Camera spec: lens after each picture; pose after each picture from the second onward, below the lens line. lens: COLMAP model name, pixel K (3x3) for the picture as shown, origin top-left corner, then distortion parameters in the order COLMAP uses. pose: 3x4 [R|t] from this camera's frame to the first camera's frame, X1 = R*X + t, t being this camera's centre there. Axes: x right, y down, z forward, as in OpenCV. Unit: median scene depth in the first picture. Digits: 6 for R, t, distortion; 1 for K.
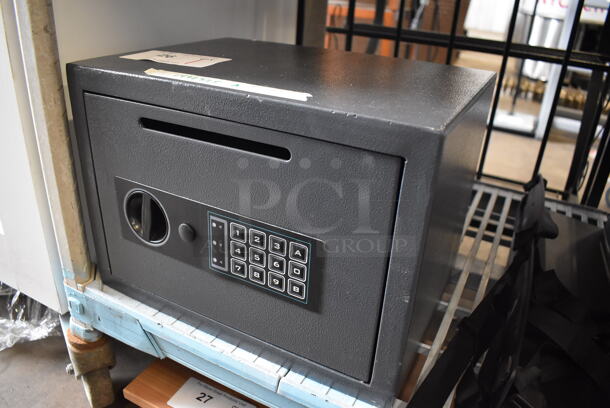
lens RADIAL K [[460.7, 0, 300.1], [0, 460.7, 202.3], [0, 0, 1]] dist [-0.100725, 0.013242]
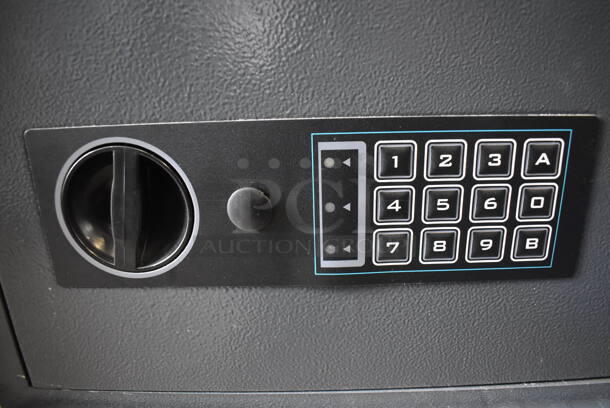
lens RADIAL K [[460.7, 0, 311.1], [0, 460.7, 205.5], [0, 0, 1]] dist [-0.100725, 0.013242]
pose [[0.889675, -0.221566, 0.399234, -0.383728], [0.266121, 0.962128, -0.059078, 0.108468], [-0.371024, 0.158805, 0.914944, 0.602785]]
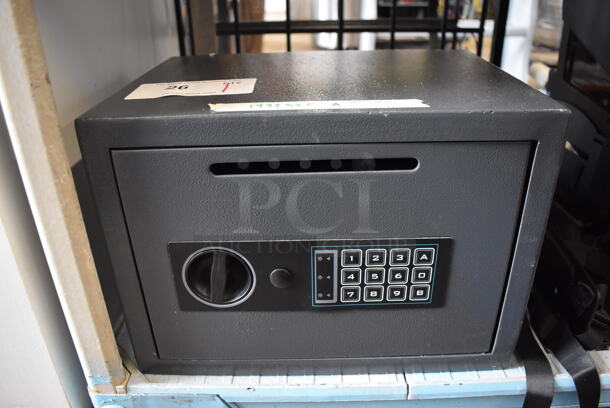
lens RADIAL K [[460.7, 0, 299.9], [0, 460.7, 203.4], [0, 0, 1]] dist [-0.100725, 0.013242]
pose [[0.889049, -0.272530, 0.367858, -0.524267], [0.266734, 0.961396, 0.067608, -0.128393], [-0.372082, 0.038014, 0.927421, 0.157936]]
